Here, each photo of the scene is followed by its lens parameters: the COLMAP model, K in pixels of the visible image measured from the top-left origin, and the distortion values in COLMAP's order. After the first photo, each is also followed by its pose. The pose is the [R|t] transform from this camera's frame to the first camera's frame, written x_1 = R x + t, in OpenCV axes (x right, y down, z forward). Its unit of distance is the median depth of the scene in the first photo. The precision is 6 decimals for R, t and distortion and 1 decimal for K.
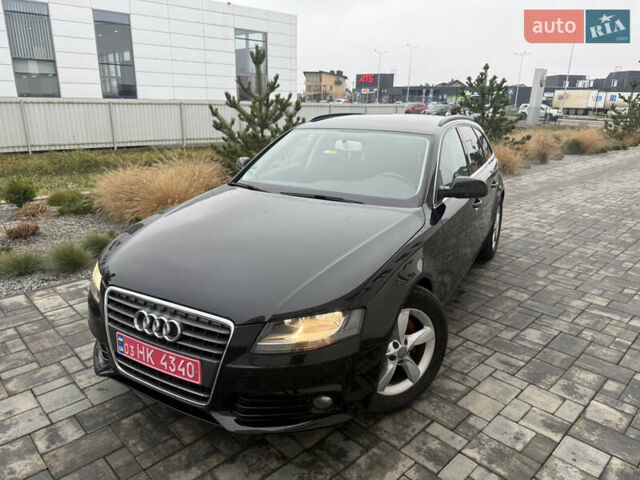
lens RADIAL K [[451.7, 0, 320.9], [0, 451.7, 249.1], [0, 0, 1]] dist [0.026148, -0.032213]
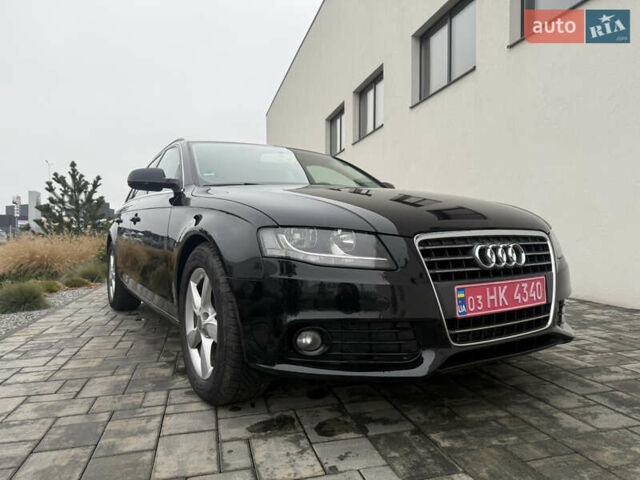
lens RADIAL K [[455.6, 0, 324.0], [0, 455.6, 251.0], [0, 0, 1]] dist [0.017799, -0.022358]
pose [[0.492723, -0.055109, 0.868440, -0.677534], [0.288936, 0.951733, -0.103537, 0.081049], [-0.820817, 0.301939, 0.484864, 0.461973]]
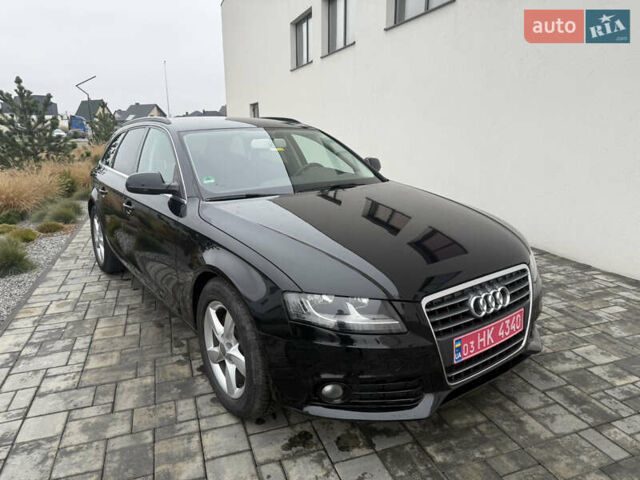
lens RADIAL K [[451.7, 0, 321.5], [0, 451.7, 246.4], [0, 0, 1]] dist [0.026148, -0.032213]
pose [[0.420059, -0.253639, 0.871331, -0.720023], [0.300979, 0.944741, 0.129909, -0.101967], [-0.856132, 0.207683, 0.473187, 0.444811]]
